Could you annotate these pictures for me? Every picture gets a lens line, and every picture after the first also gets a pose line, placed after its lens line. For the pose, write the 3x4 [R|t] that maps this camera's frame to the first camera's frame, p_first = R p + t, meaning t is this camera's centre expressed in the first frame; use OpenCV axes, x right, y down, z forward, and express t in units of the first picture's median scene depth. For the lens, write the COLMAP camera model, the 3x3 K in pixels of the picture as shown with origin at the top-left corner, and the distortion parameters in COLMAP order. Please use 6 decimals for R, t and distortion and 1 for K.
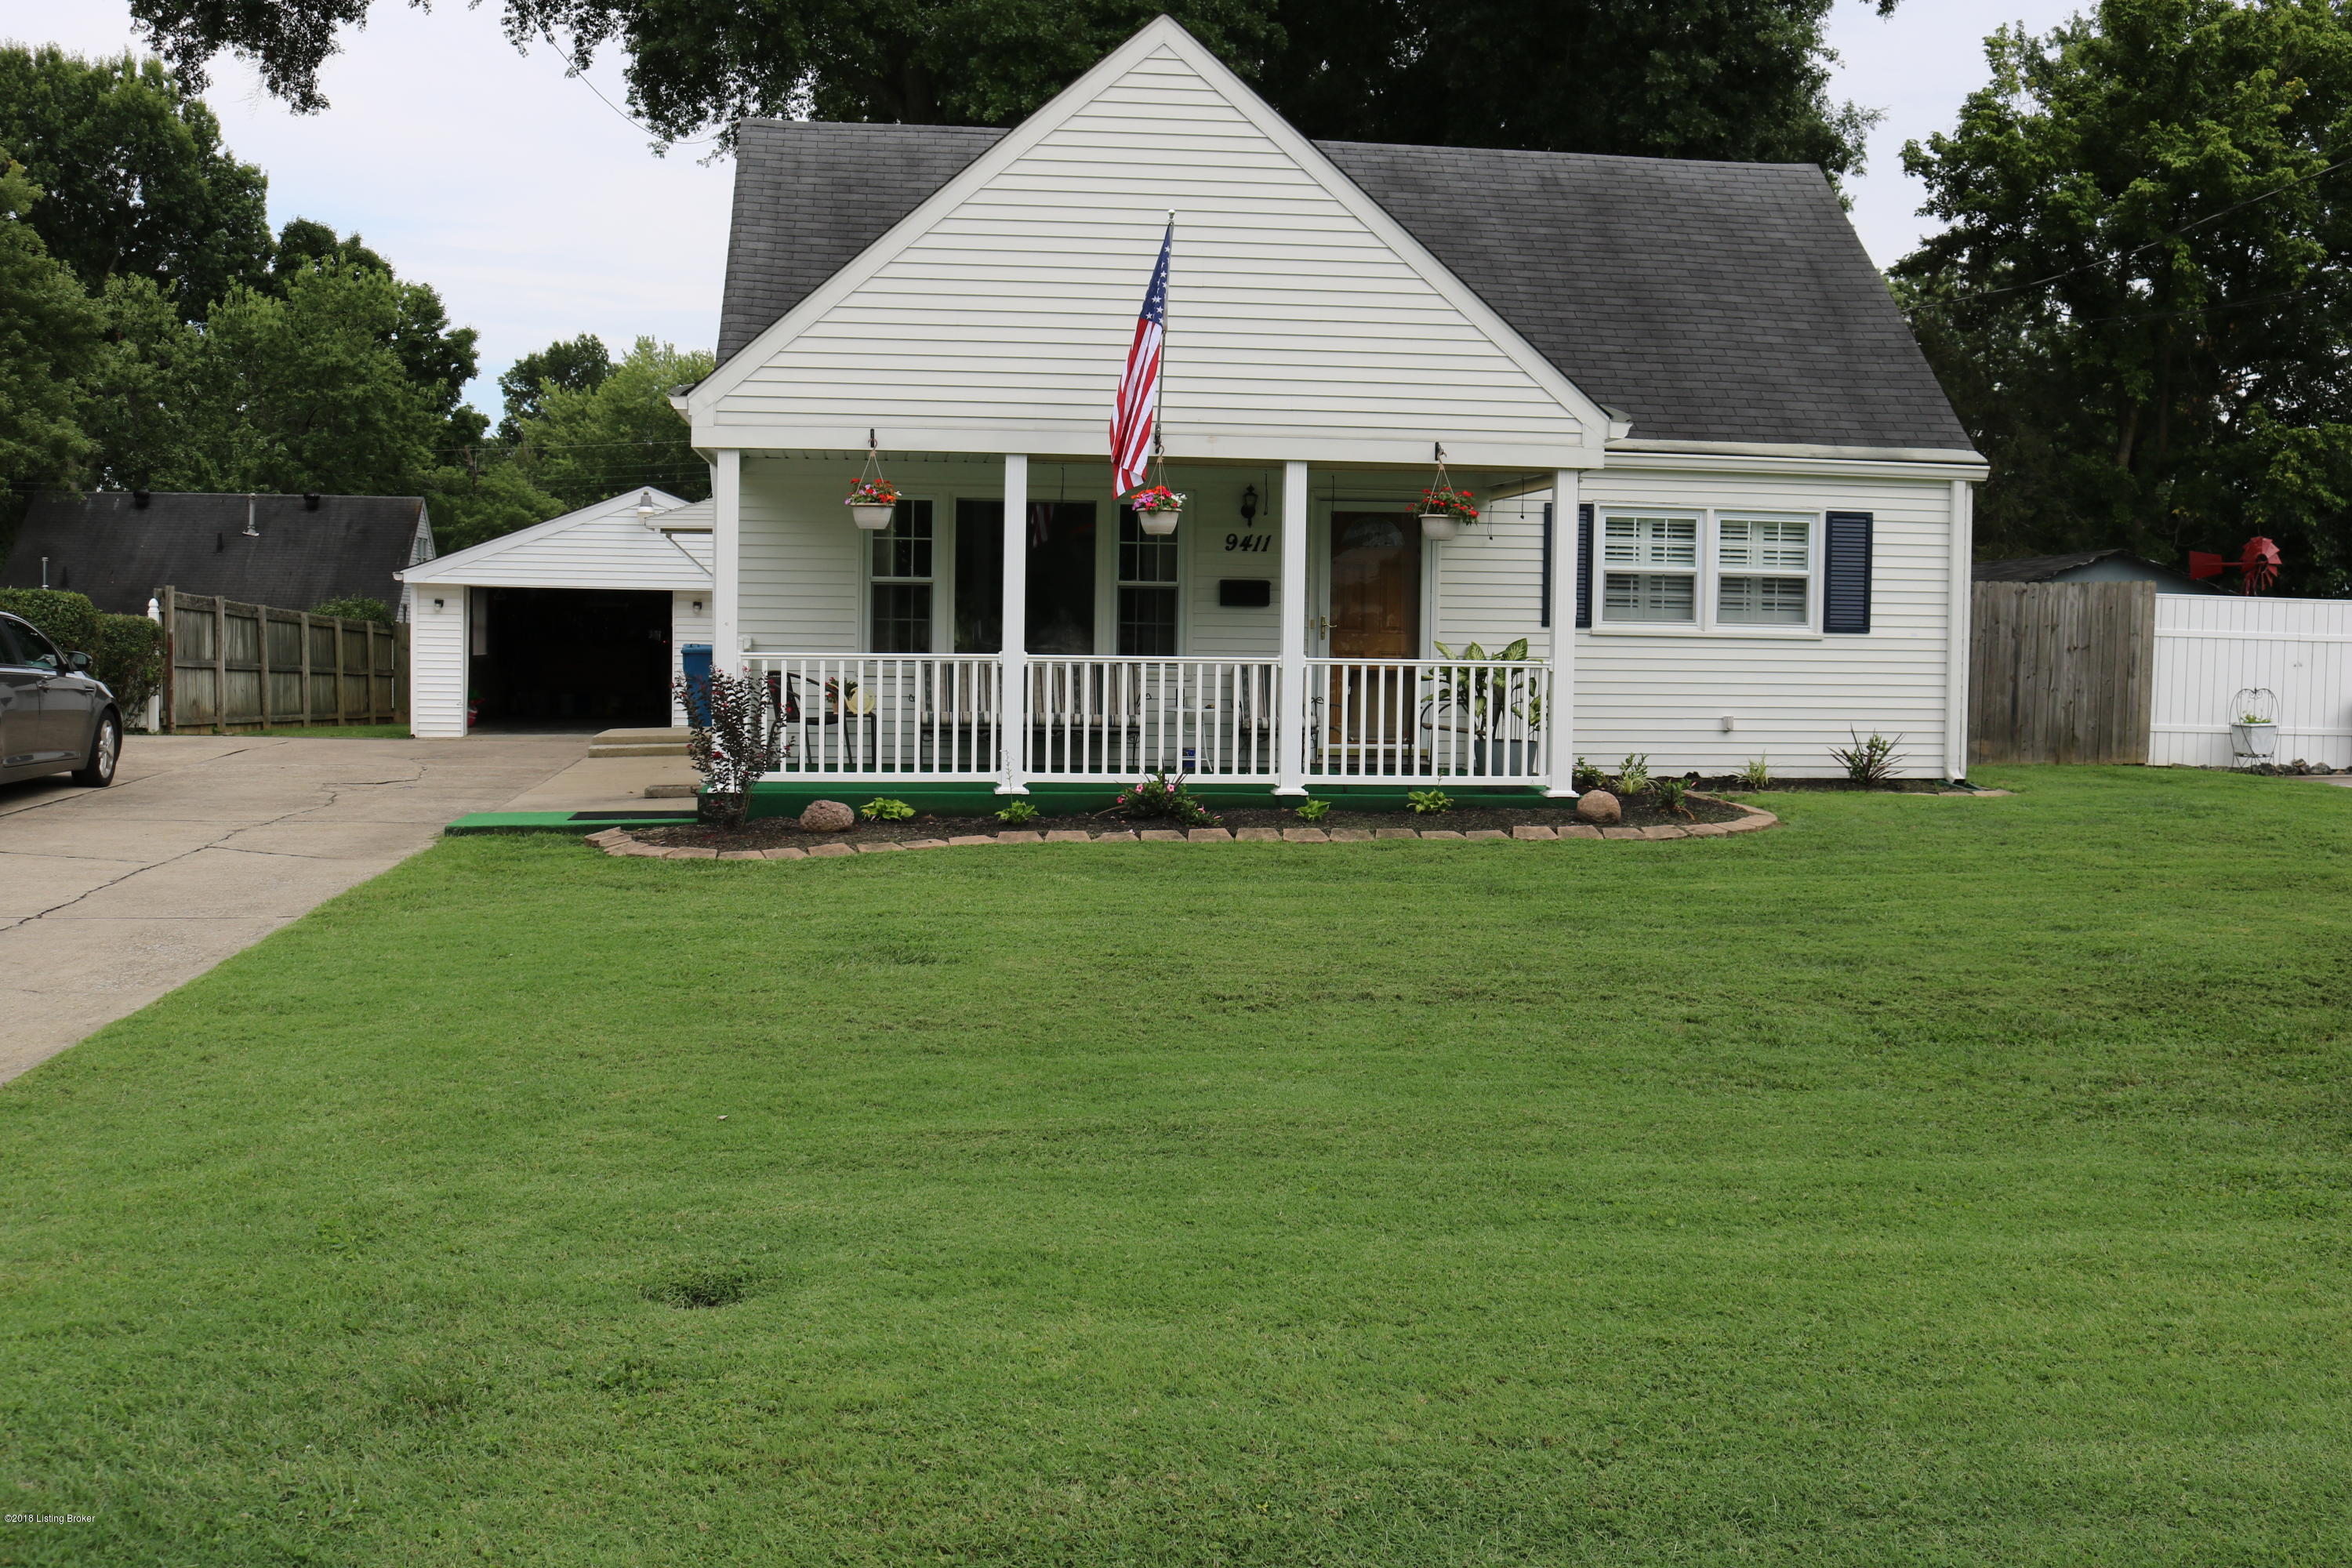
lens RADIAL K [[2396.3, 0, 1176.0], [0, 2396.3, 784.0], [0, 0, 1]] dist [-0.062994, 0.007588]
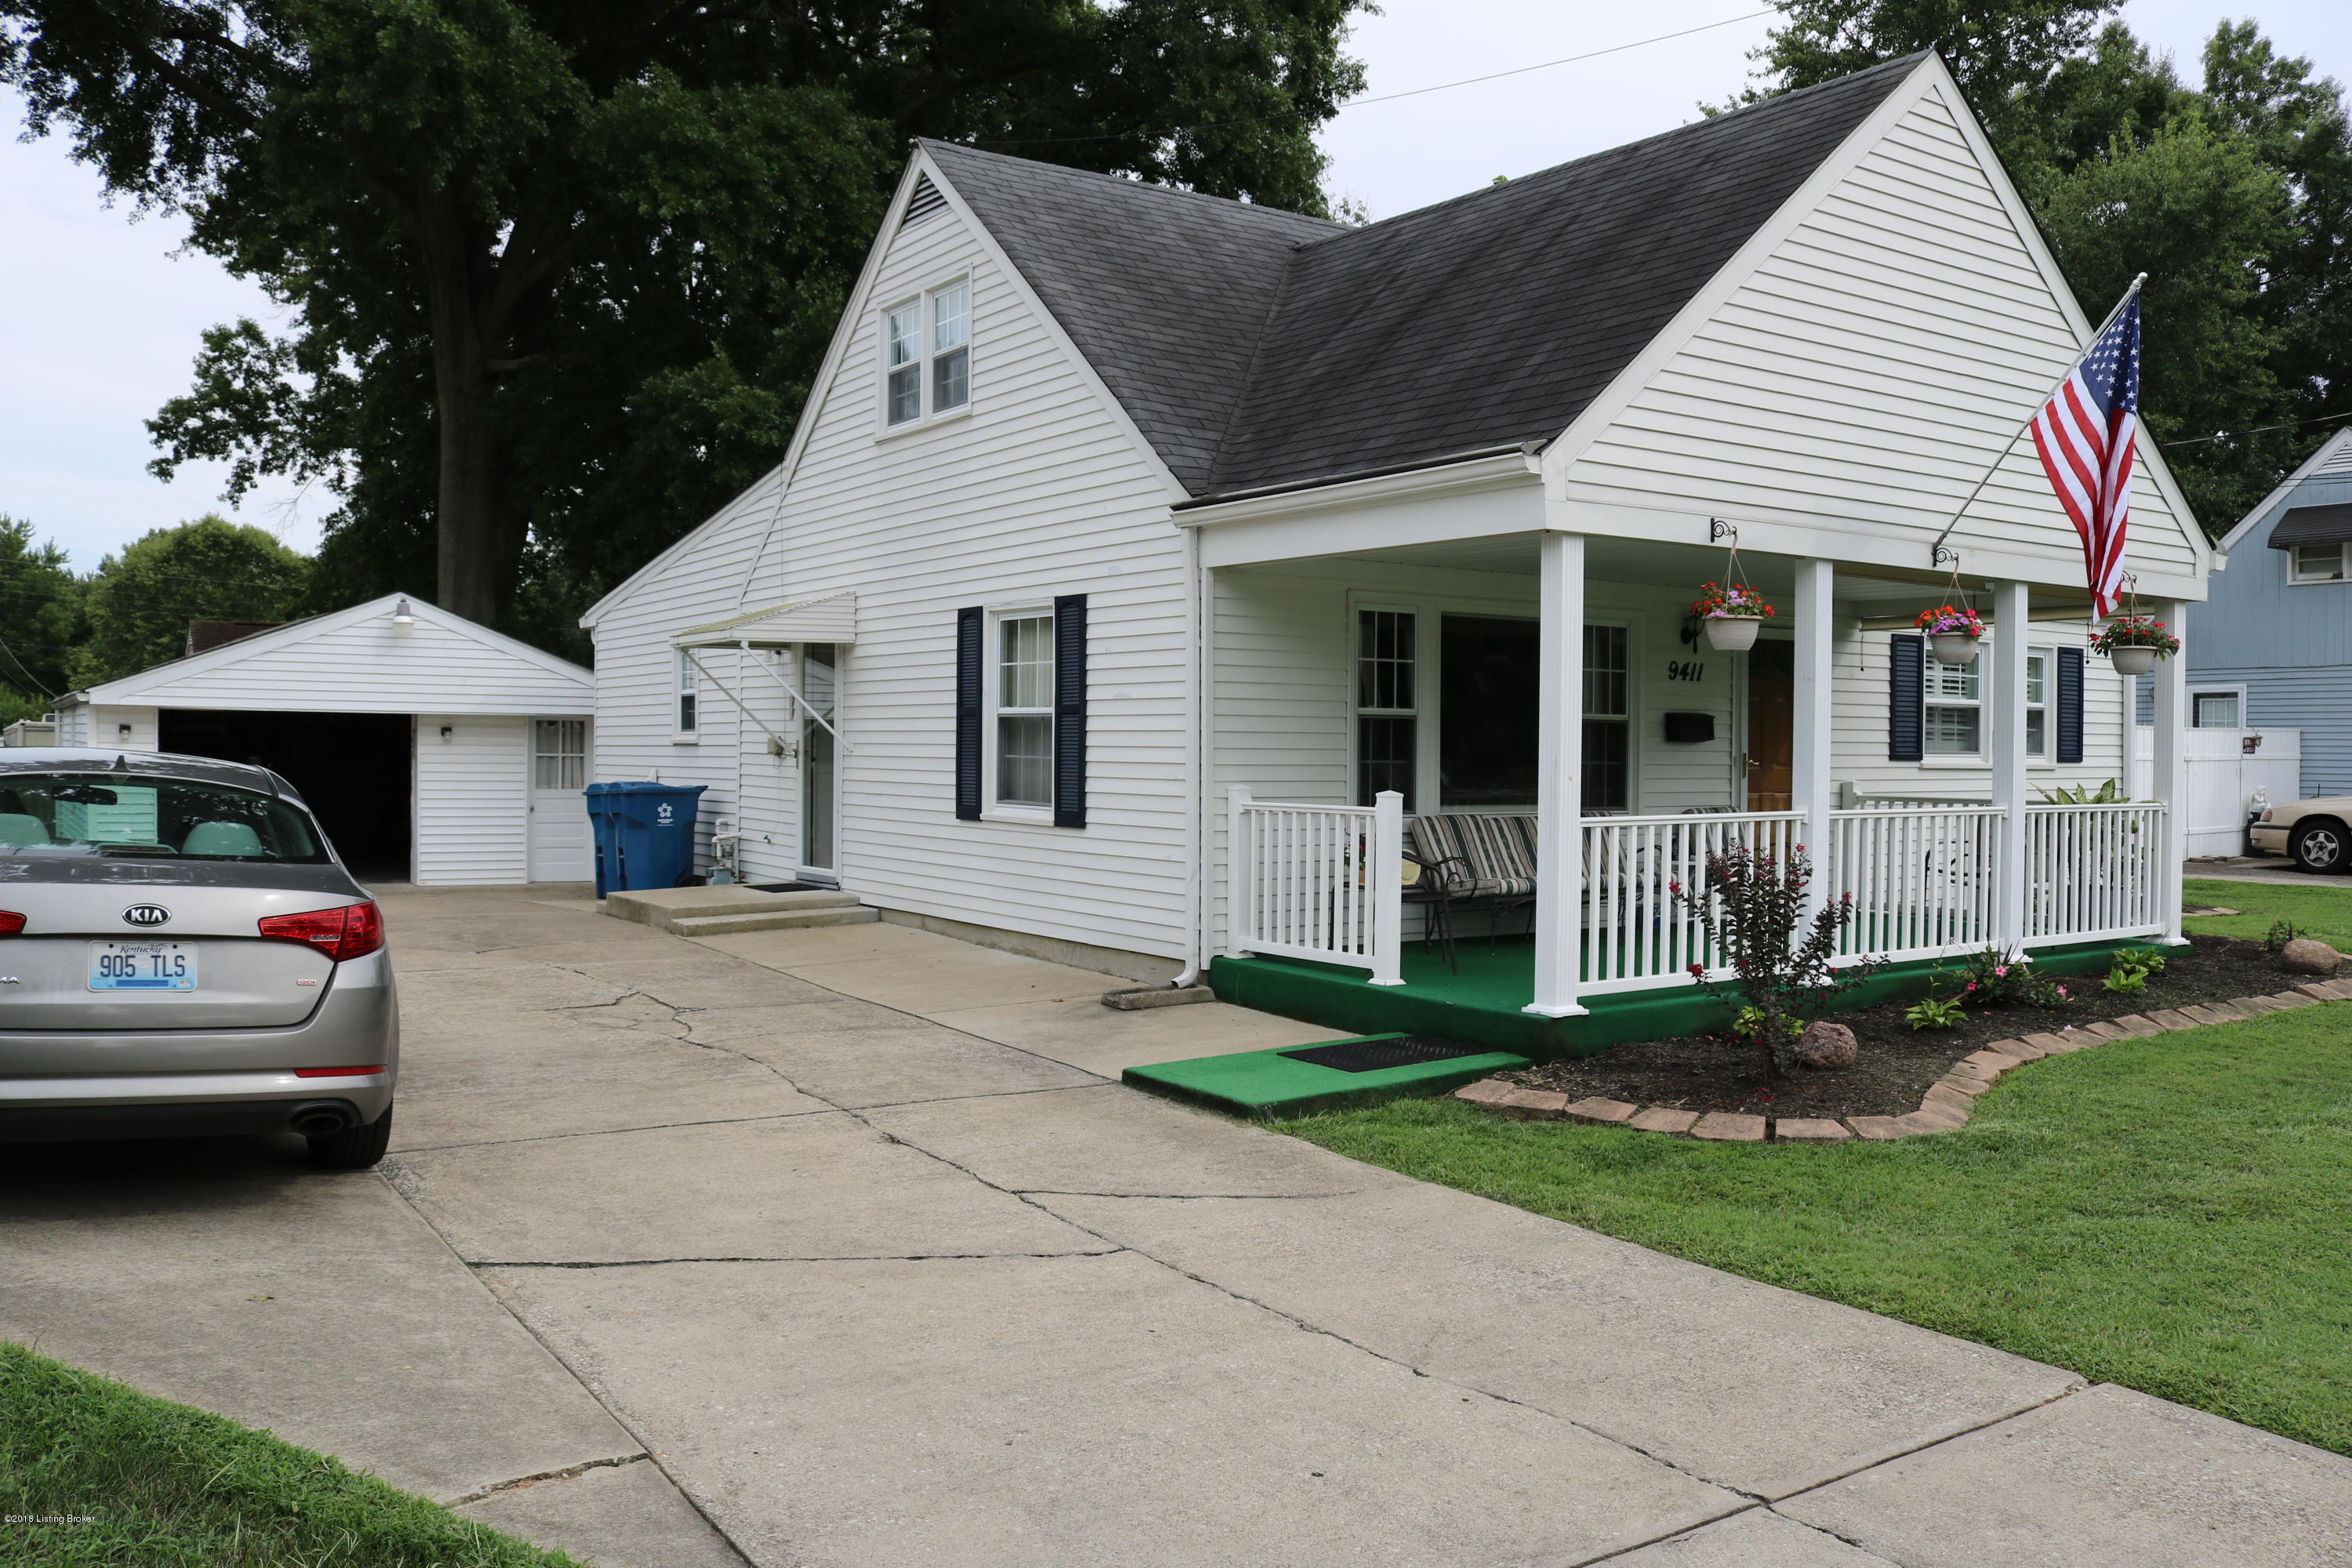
lens RADIAL K [[1939.7, 0, 1193.0], [0, 1939.7, 783.6], [0, 0, 1]] dist [-0.161361, 0.131693]
pose [[0.889688, -0.016907, 0.456257, -0.451694], [0.034317, 0.998964, -0.029900, -0.043641], [-0.455278, 0.042259, 0.889346, 0.448287]]
